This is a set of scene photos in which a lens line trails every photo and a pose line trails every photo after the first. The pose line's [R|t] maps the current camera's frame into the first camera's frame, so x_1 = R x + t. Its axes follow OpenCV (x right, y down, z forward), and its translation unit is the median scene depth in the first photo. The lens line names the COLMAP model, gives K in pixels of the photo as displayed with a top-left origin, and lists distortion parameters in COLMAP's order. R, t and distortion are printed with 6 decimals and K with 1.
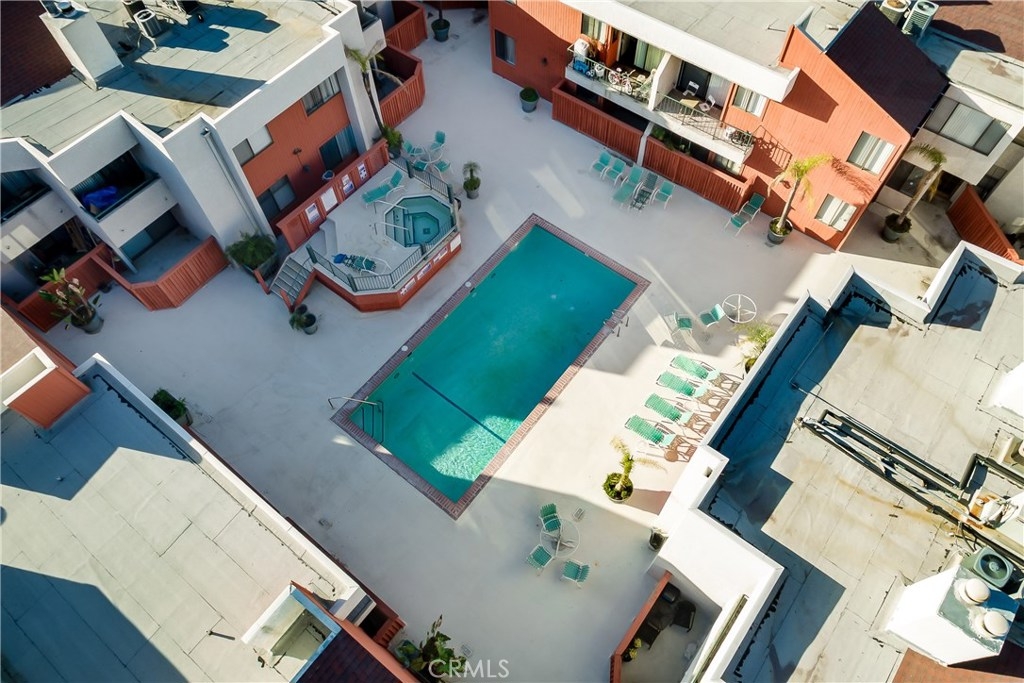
lens RADIAL K [[709.0, 0, 512.0], [0, 709.0, 341.5], [0, 0, 1]] dist [0.001332, 0.000172]
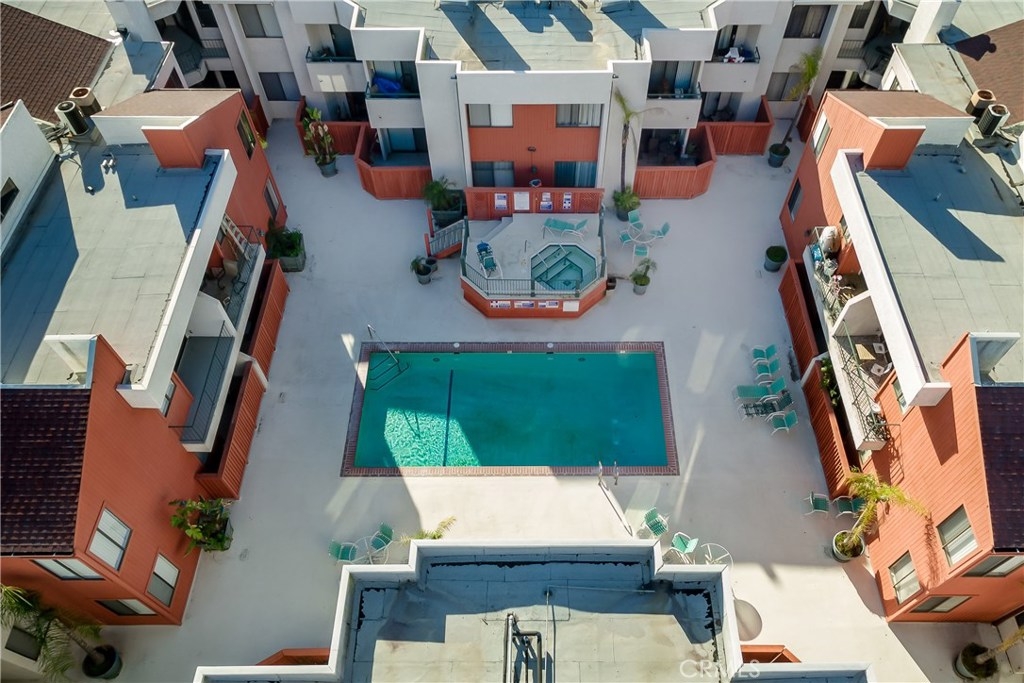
lens RADIAL K [[730.7, 0, 515.3], [0, 730.7, 409.6], [0, 0, 1]] dist [0.006587, 0.002193]
pose [[0.606762, 0.673215, -0.422636, 0.410675], [-0.685305, 0.712436, 0.150971, -0.140965], [0.402737, 0.198031, 0.893636, 0.092226]]
